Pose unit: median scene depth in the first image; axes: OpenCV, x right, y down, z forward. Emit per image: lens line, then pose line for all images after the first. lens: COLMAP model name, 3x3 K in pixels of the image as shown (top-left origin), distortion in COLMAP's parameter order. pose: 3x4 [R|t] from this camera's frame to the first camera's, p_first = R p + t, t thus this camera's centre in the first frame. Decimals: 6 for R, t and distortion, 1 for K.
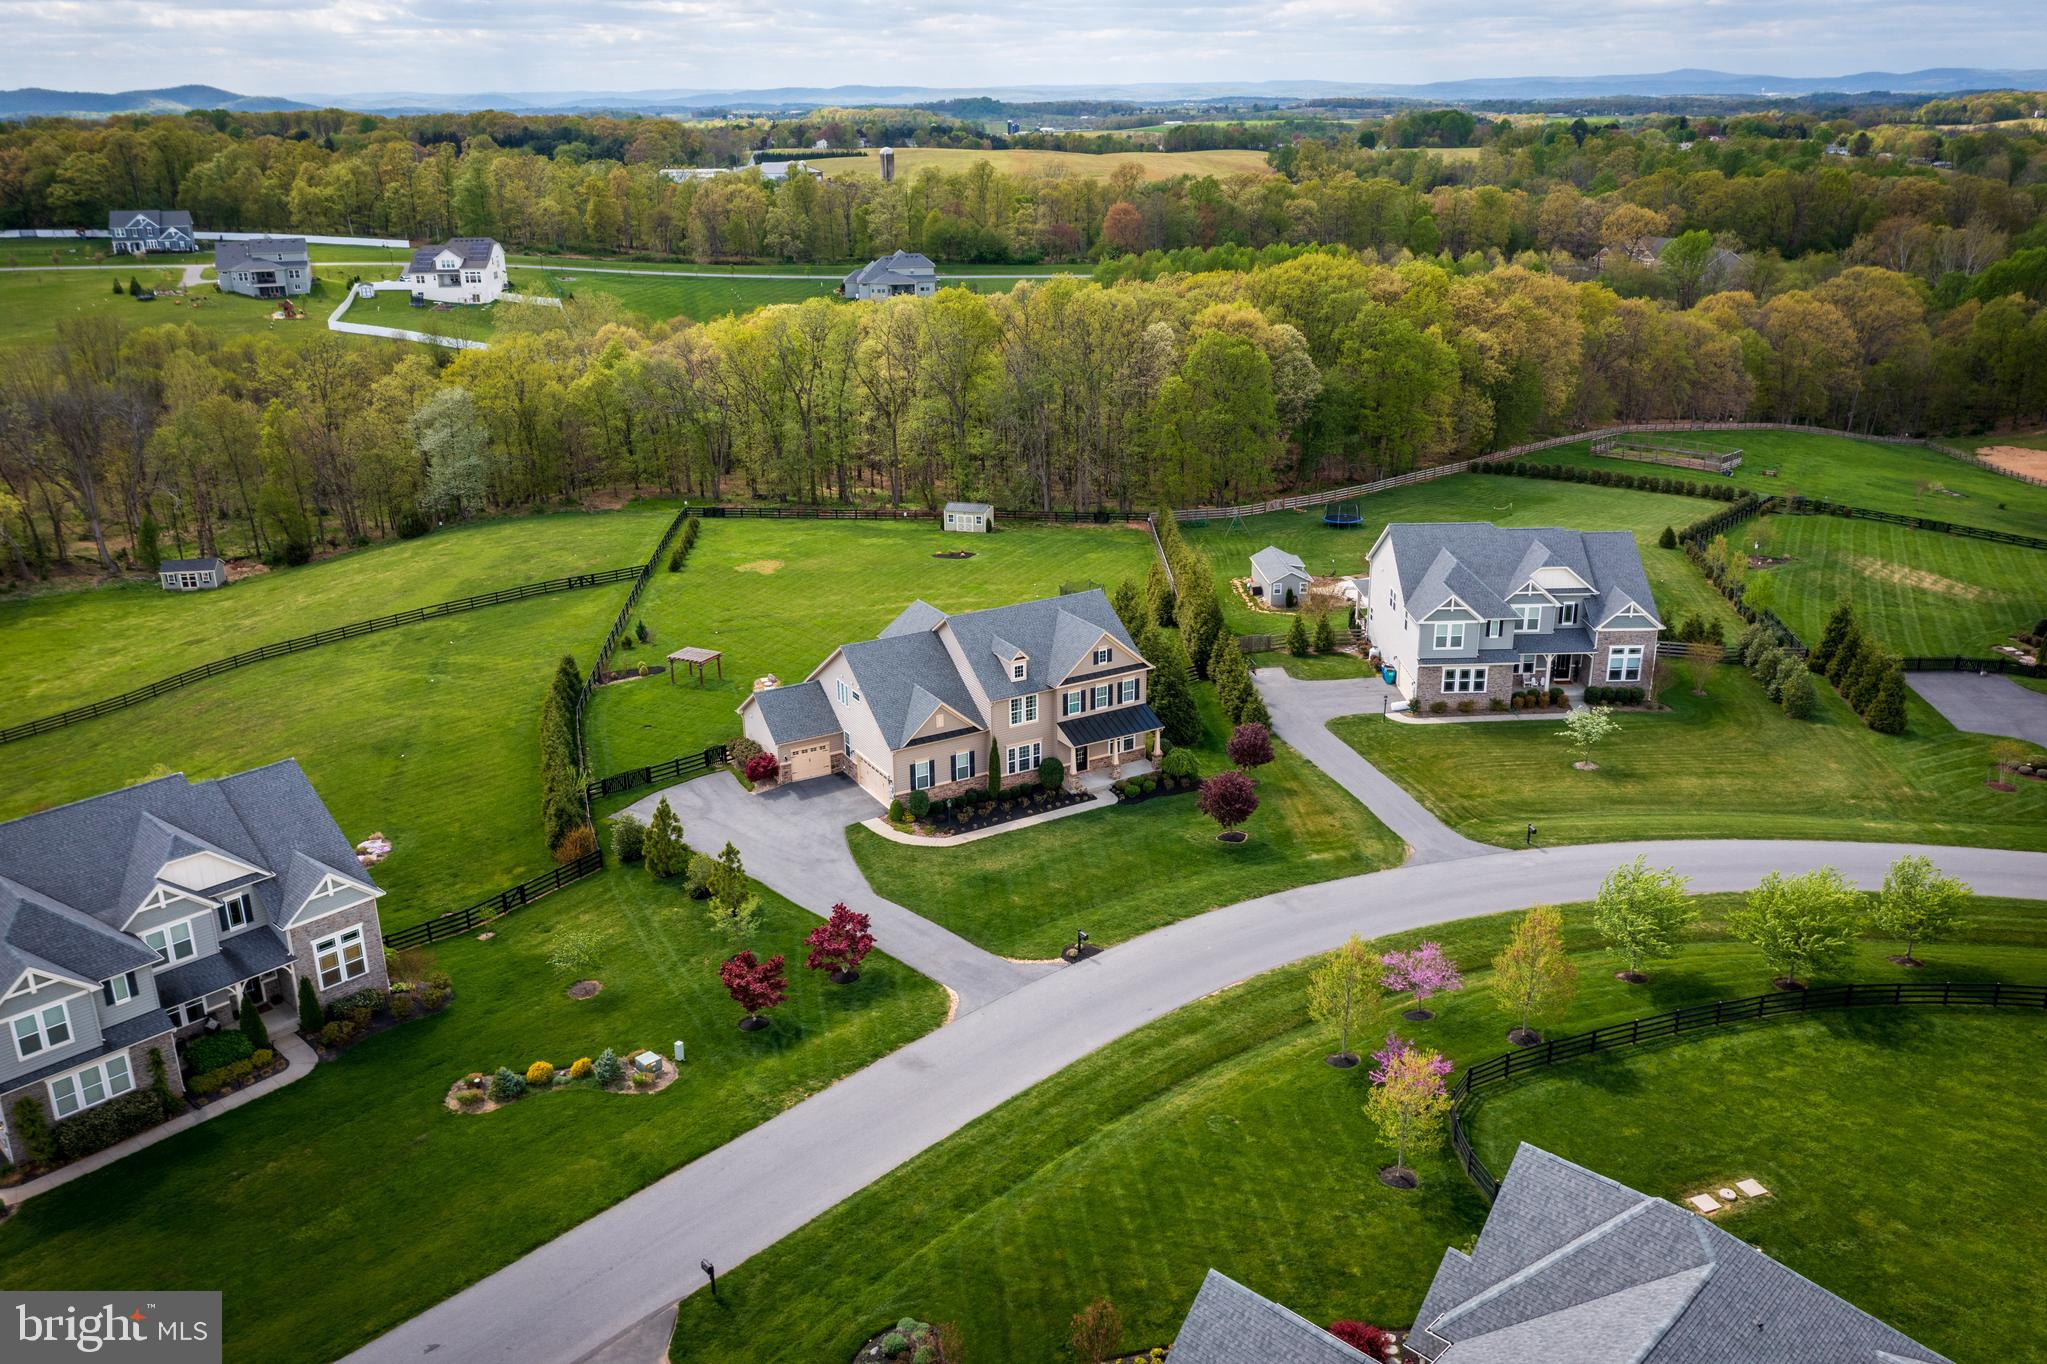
lens RADIAL K [[1634.4, 0, 1026.5], [0, 1634.4, 682.3], [0, 0, 1]] dist [0.001130, 0.007042]
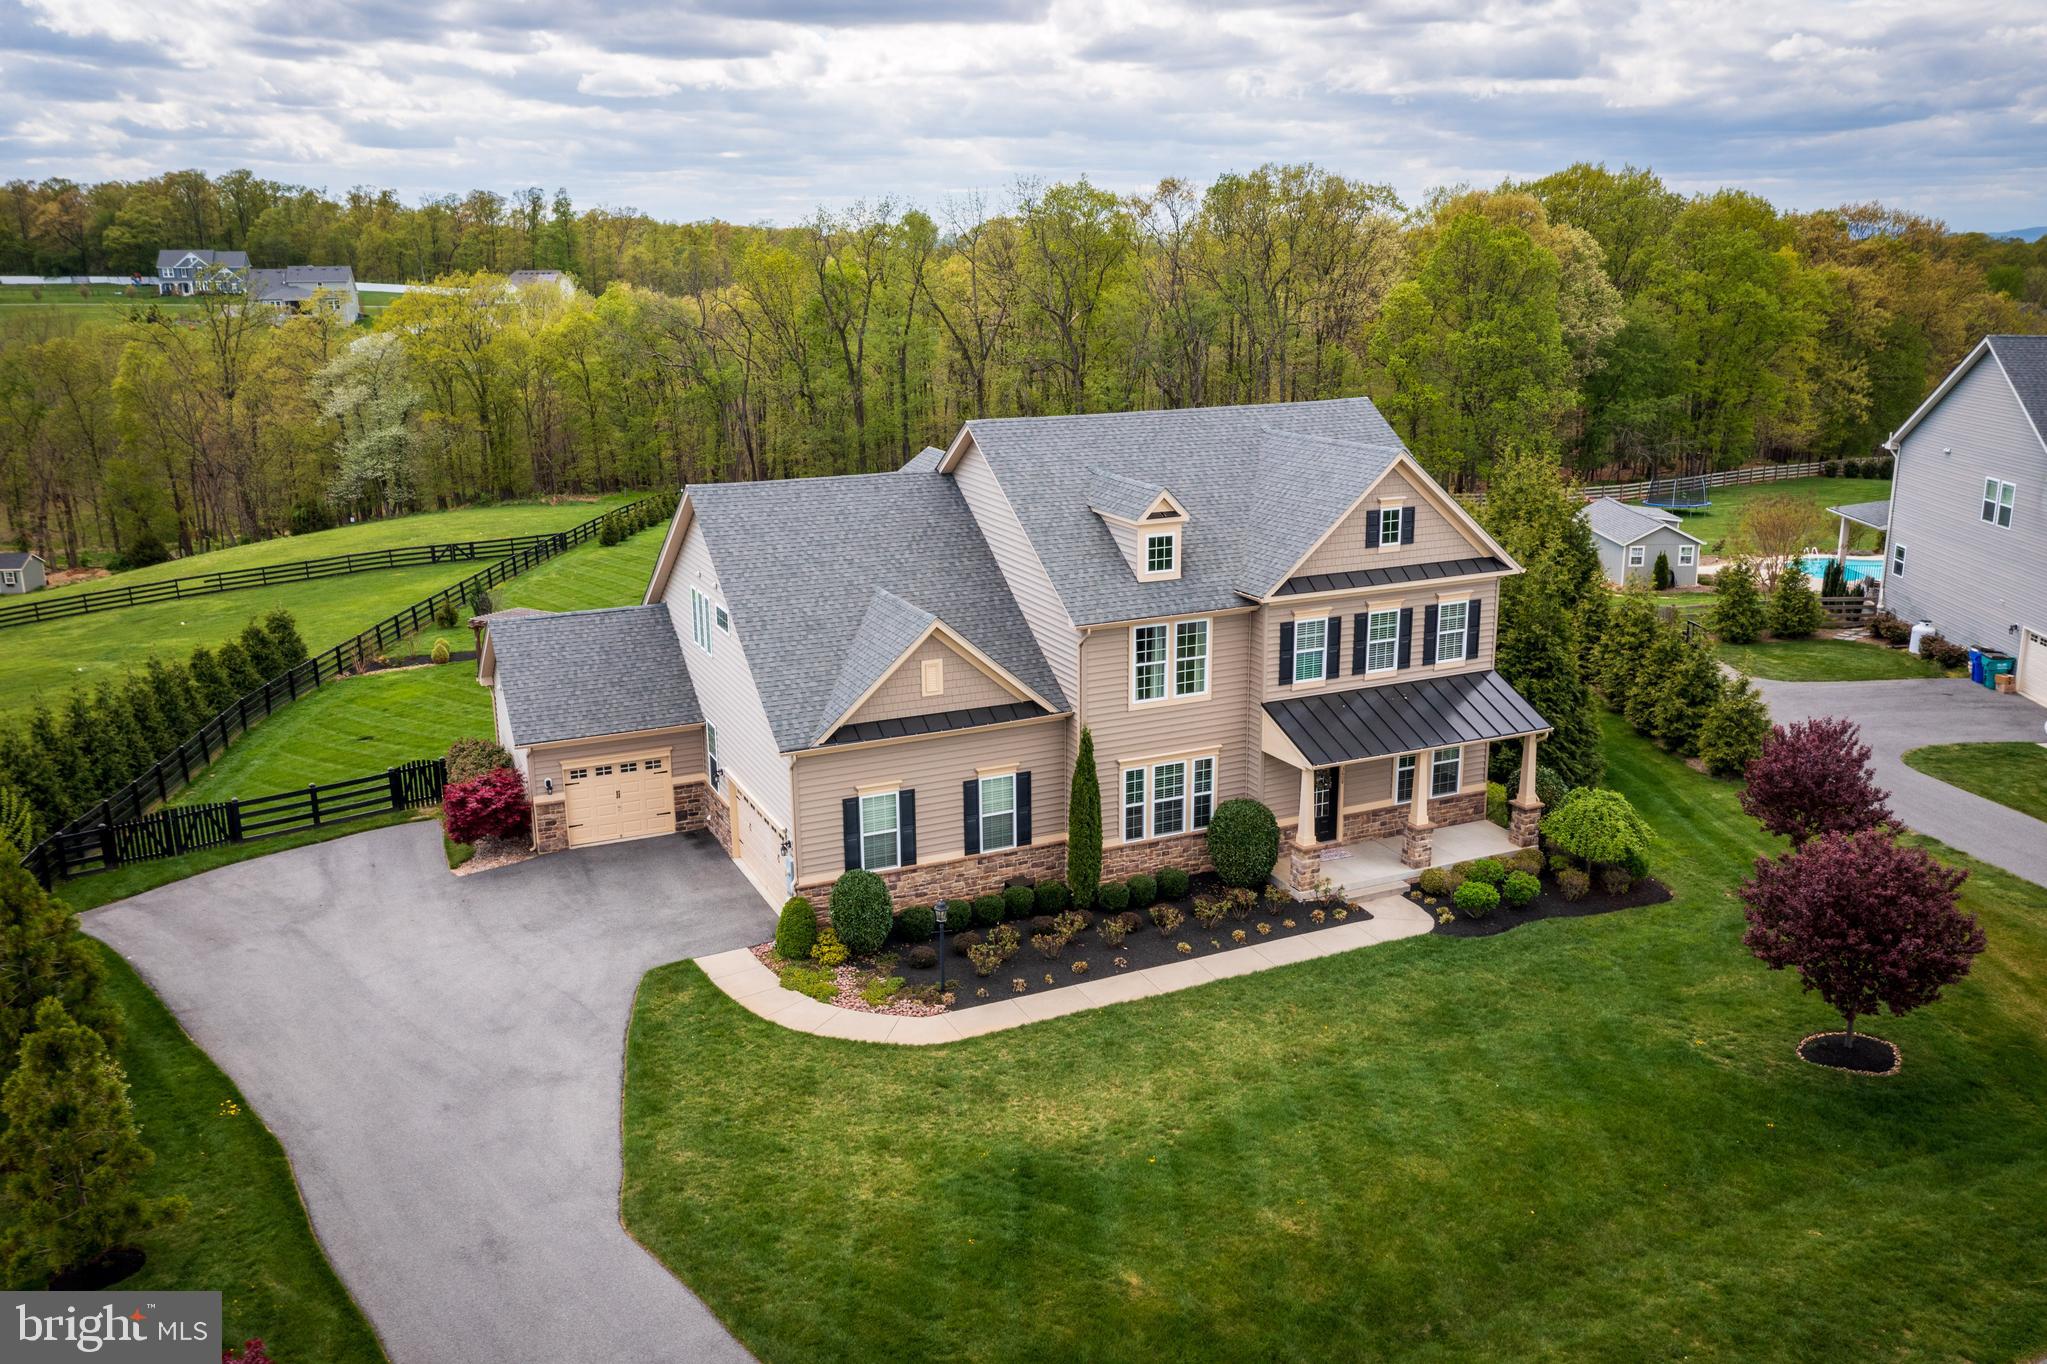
lens RADIAL K [[1635.9, 0, 1027.4], [0, 1635.9, 687.4], [0, 0, 1]] dist [0.001918, 0.000384]
pose [[0.996310, 0.023722, -0.082489, -0.003139], [-0.030478, 0.996197, -0.081626, 0.049985], [0.080239, 0.083838, 0.993244, 0.602303]]
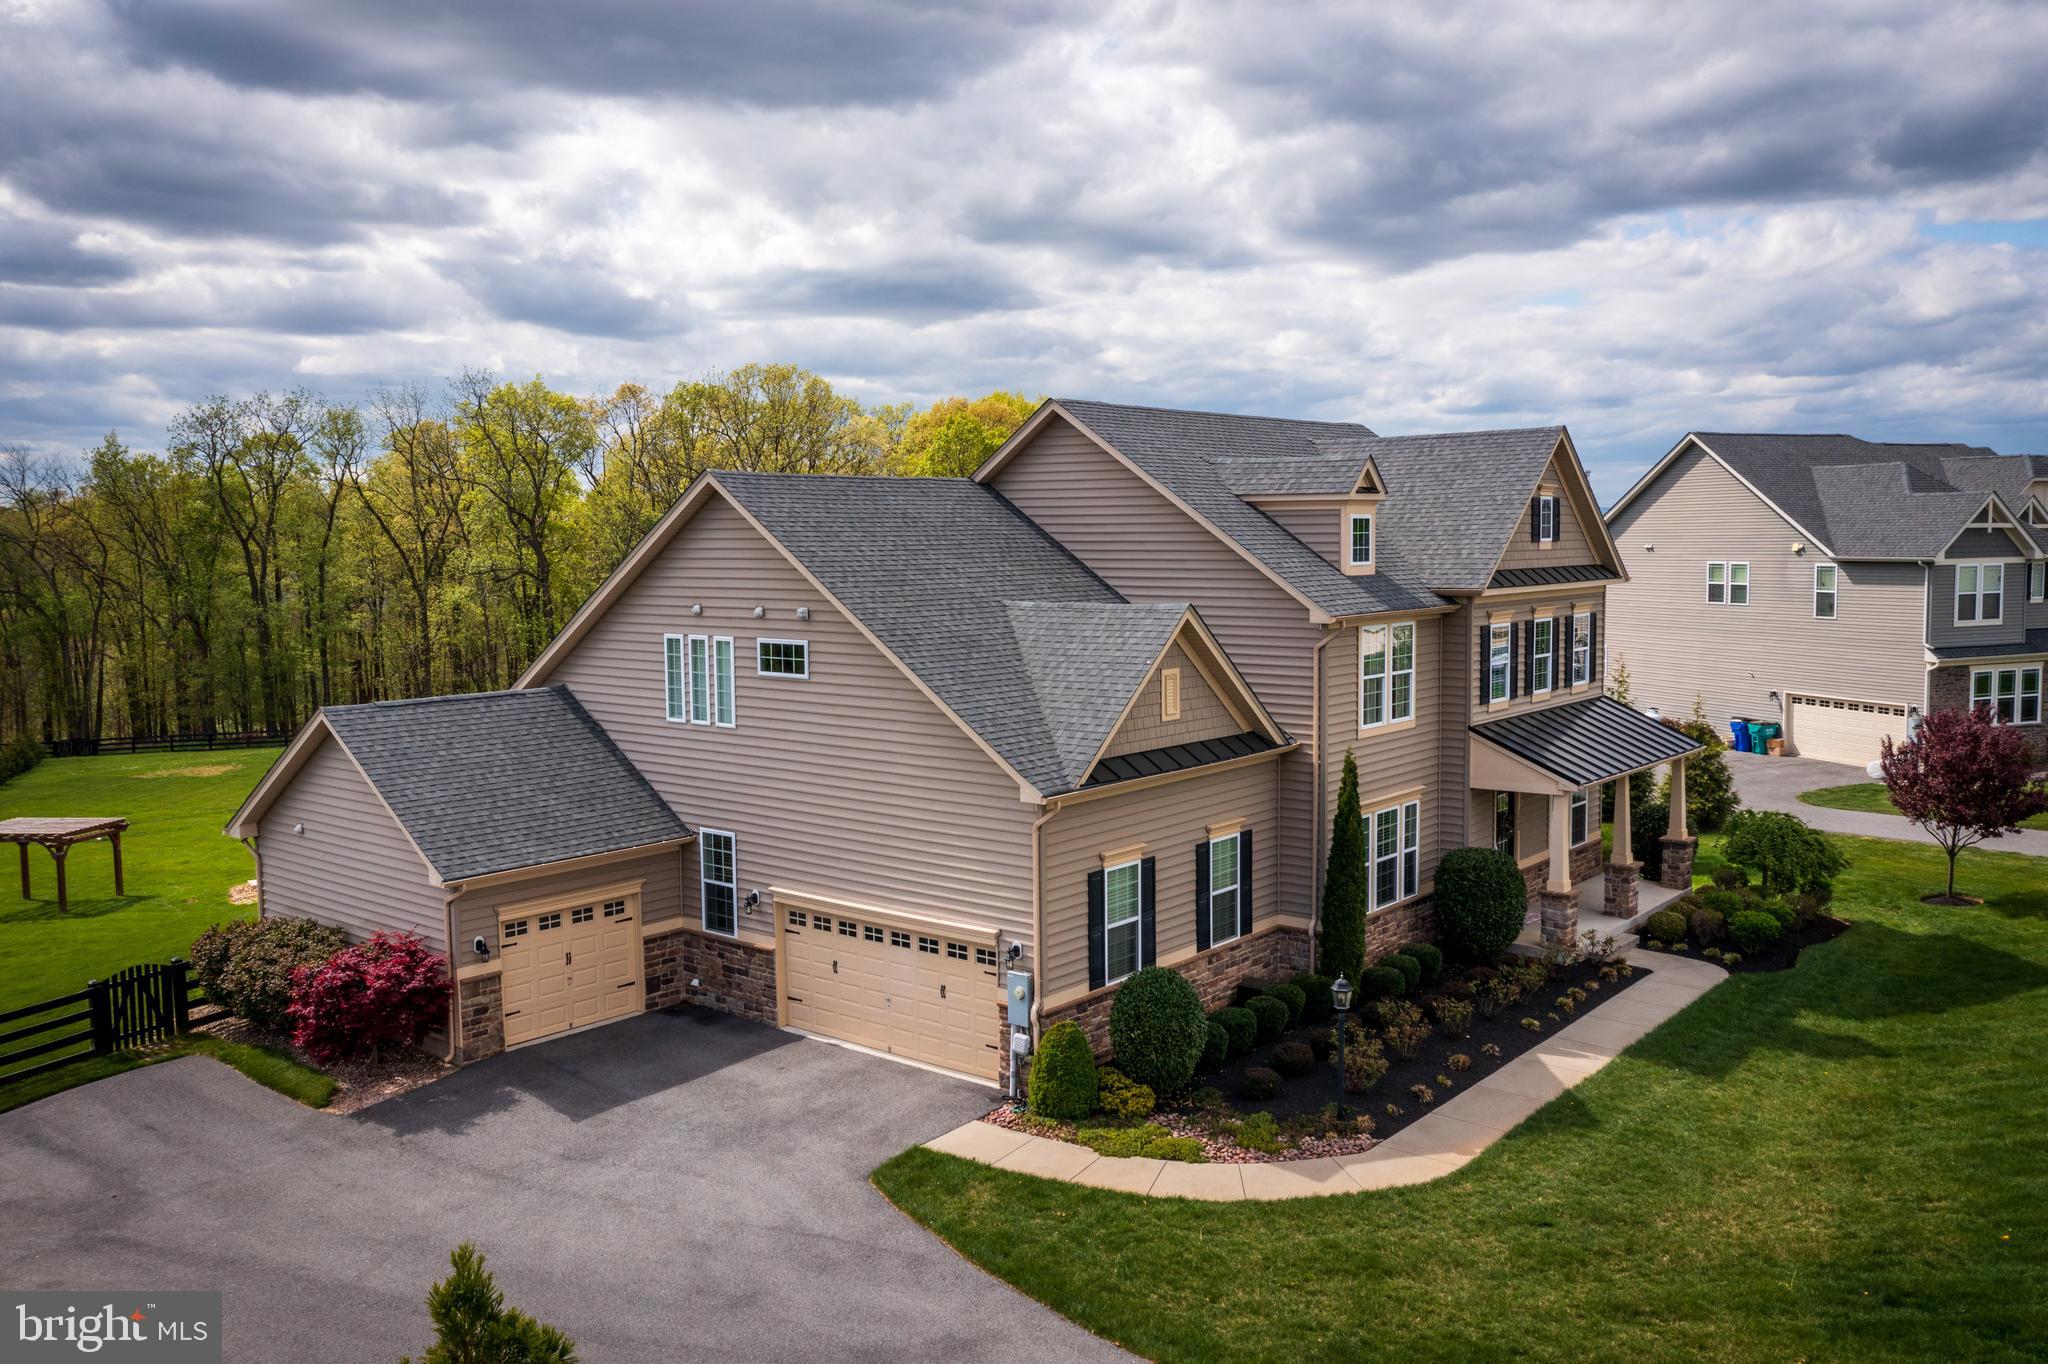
lens RADIAL K [[1635.2, 0, 1027.0], [0, 1635.2, 682.3], [0, 0, 1]] dist [0.001130, 0.007042]
pose [[0.937594, -0.031862, 0.346268, -0.148820], [0.119183, 0.964922, -0.233924, 0.072353], [-0.326668, 0.260595, 0.908503, 0.719392]]
